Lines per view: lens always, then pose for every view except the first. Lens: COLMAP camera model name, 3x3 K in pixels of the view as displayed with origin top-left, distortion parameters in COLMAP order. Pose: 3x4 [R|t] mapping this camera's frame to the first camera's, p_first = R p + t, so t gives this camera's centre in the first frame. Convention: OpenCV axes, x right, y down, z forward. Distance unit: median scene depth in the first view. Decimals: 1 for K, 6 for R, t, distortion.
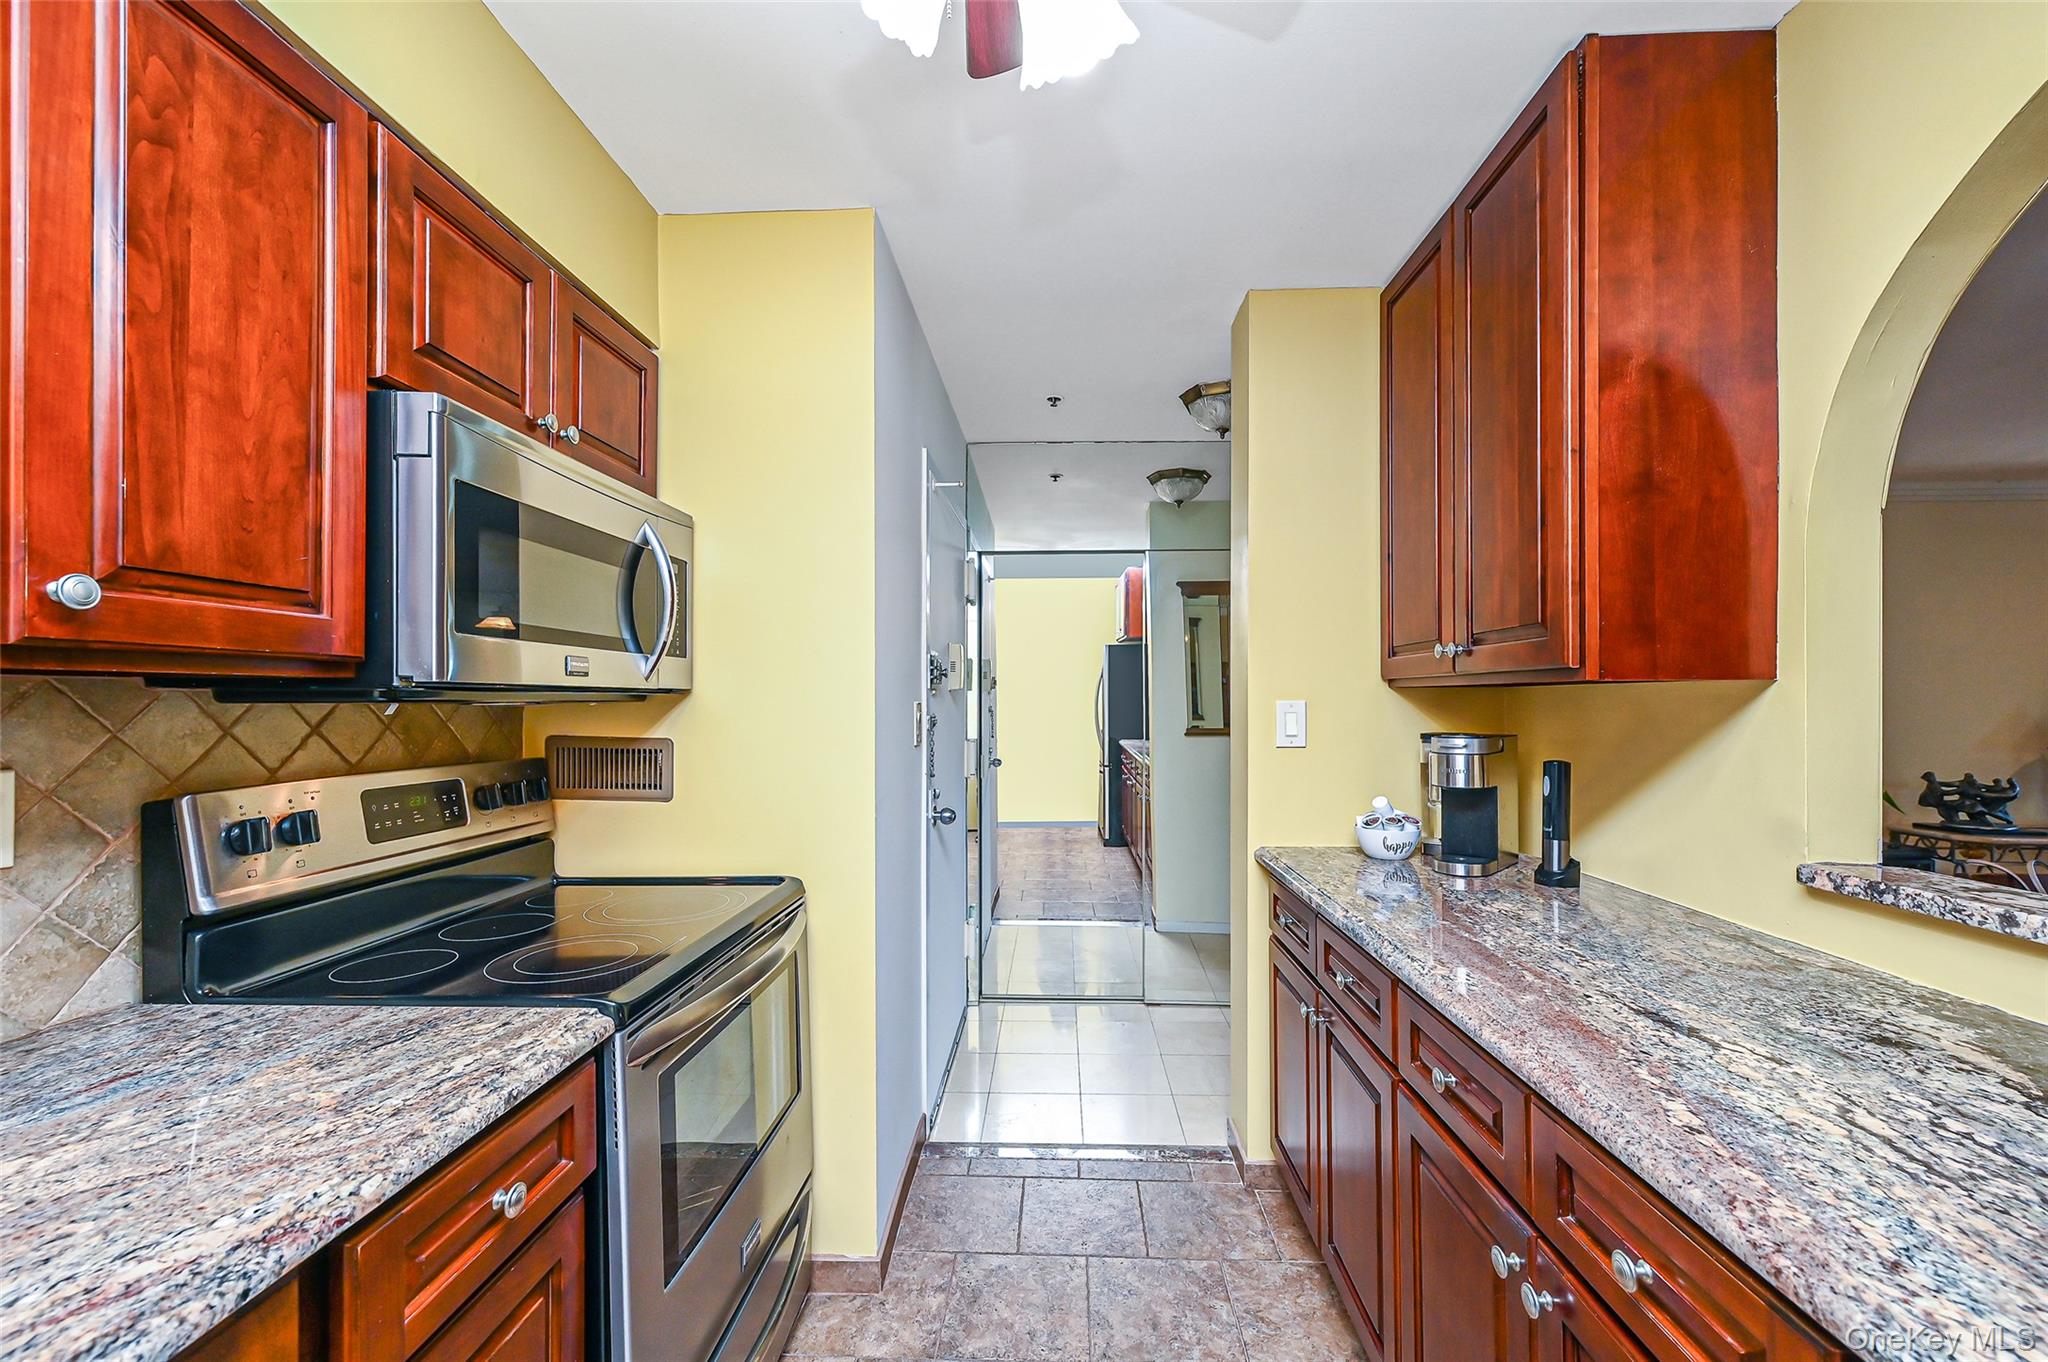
lens RADIAL K [[806.6, 0, 1038.7], [0, 806.6, 695.4], [0, 0, 1]] dist [-0.000302, 0.000072]
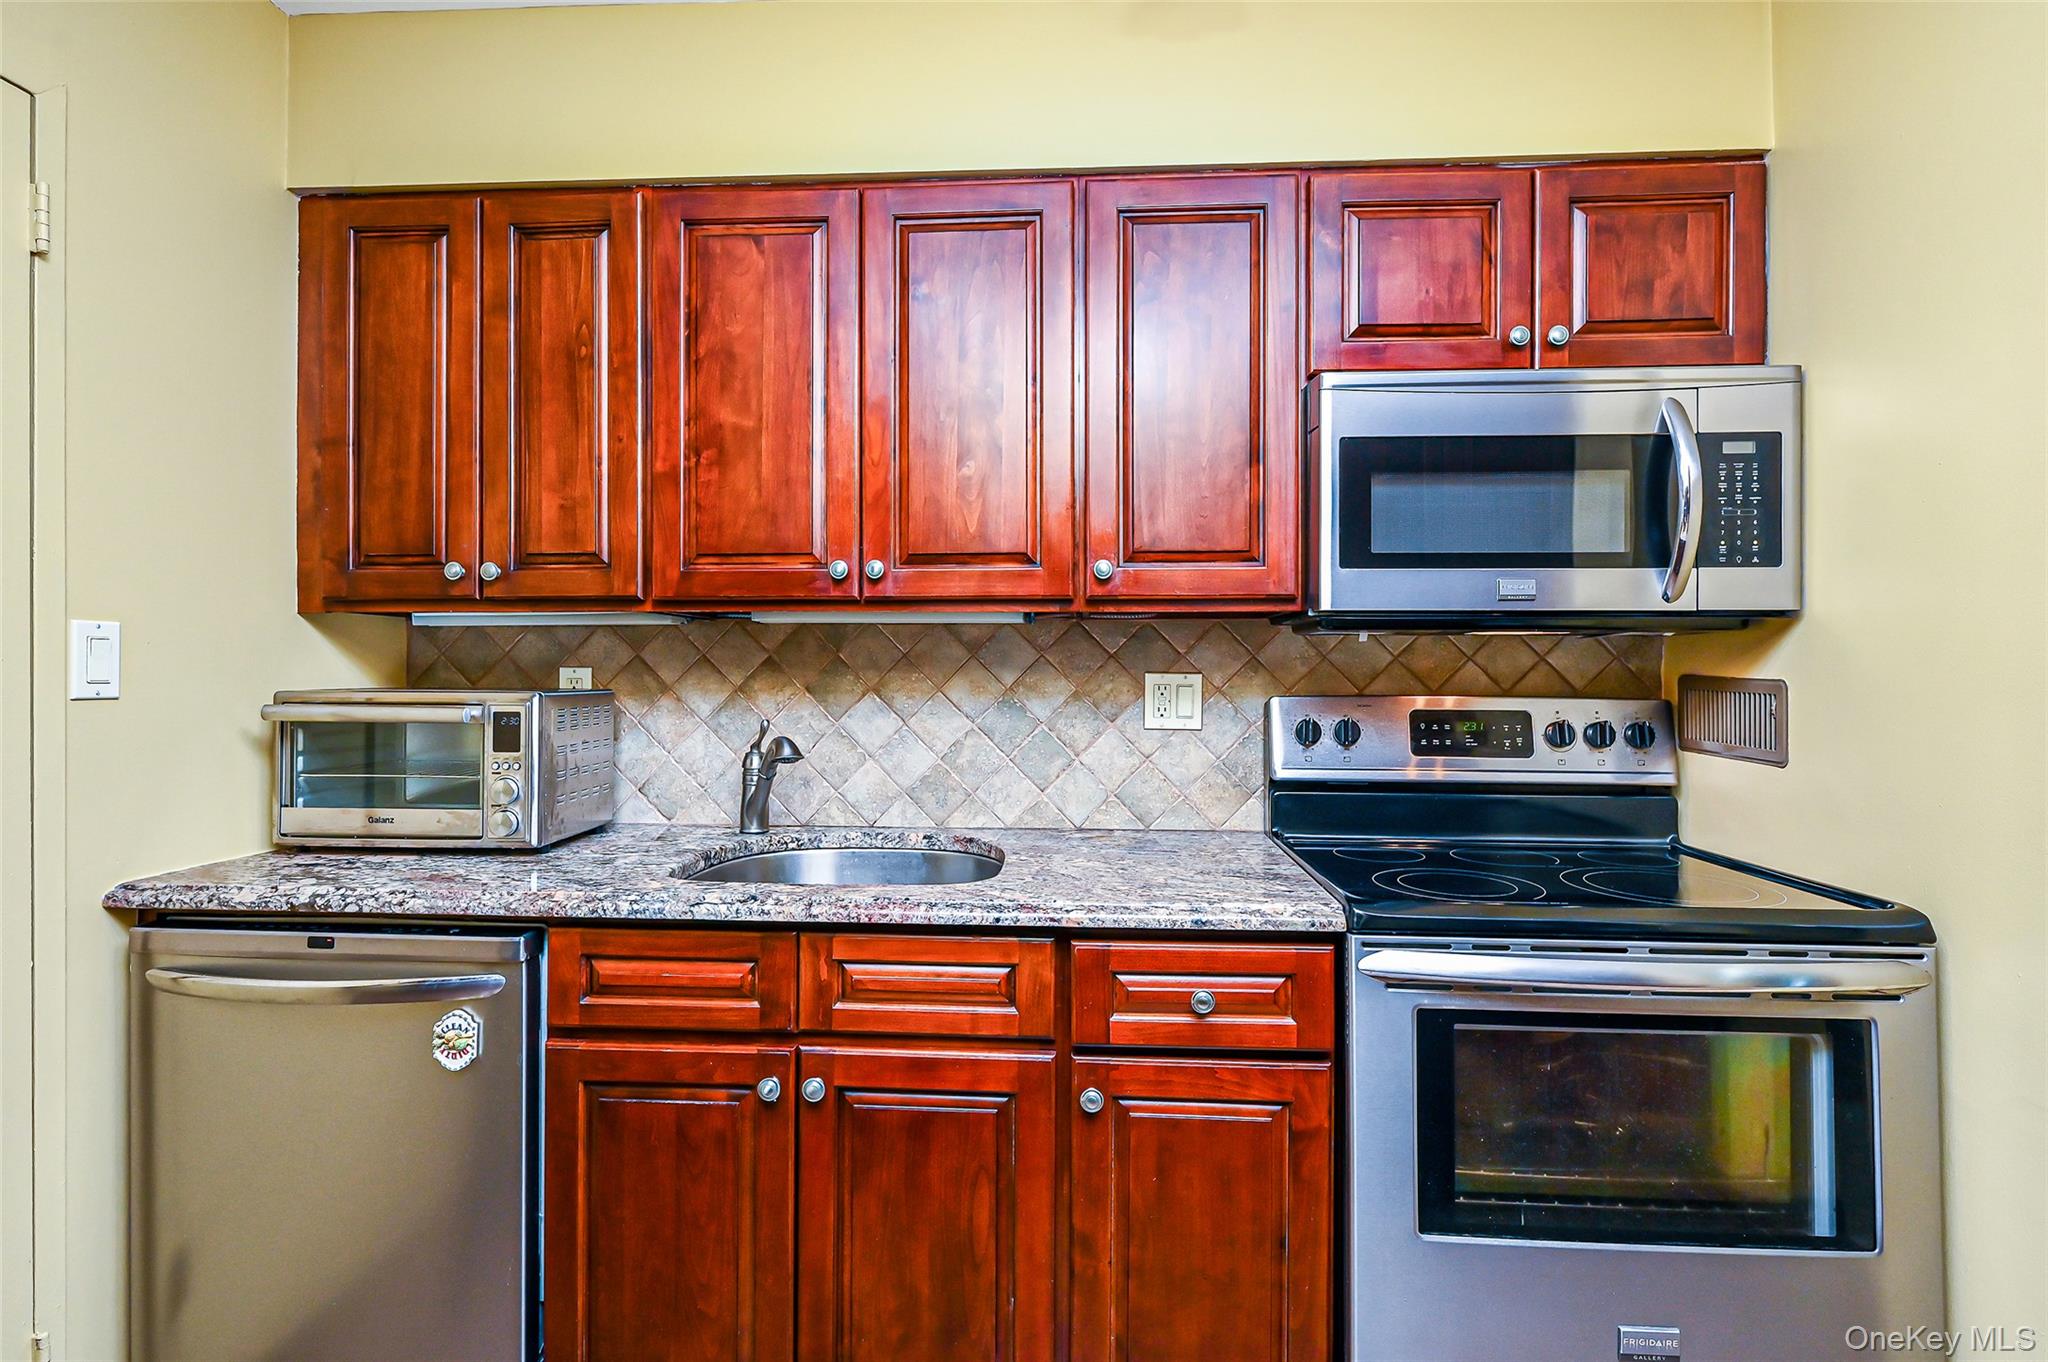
lens RADIAL K [[972.4, 0, 1030.5], [0, 972.4, 656.5], [0, 0, 1]] dist [-0.035413, 0.000036]
pose [[-0.021925, -0.011425, -0.999694, 0.783935], [0.003382, 0.999928, -0.011502, 0.074397], [0.999754, -0.003633, -0.021884, 0.647470]]
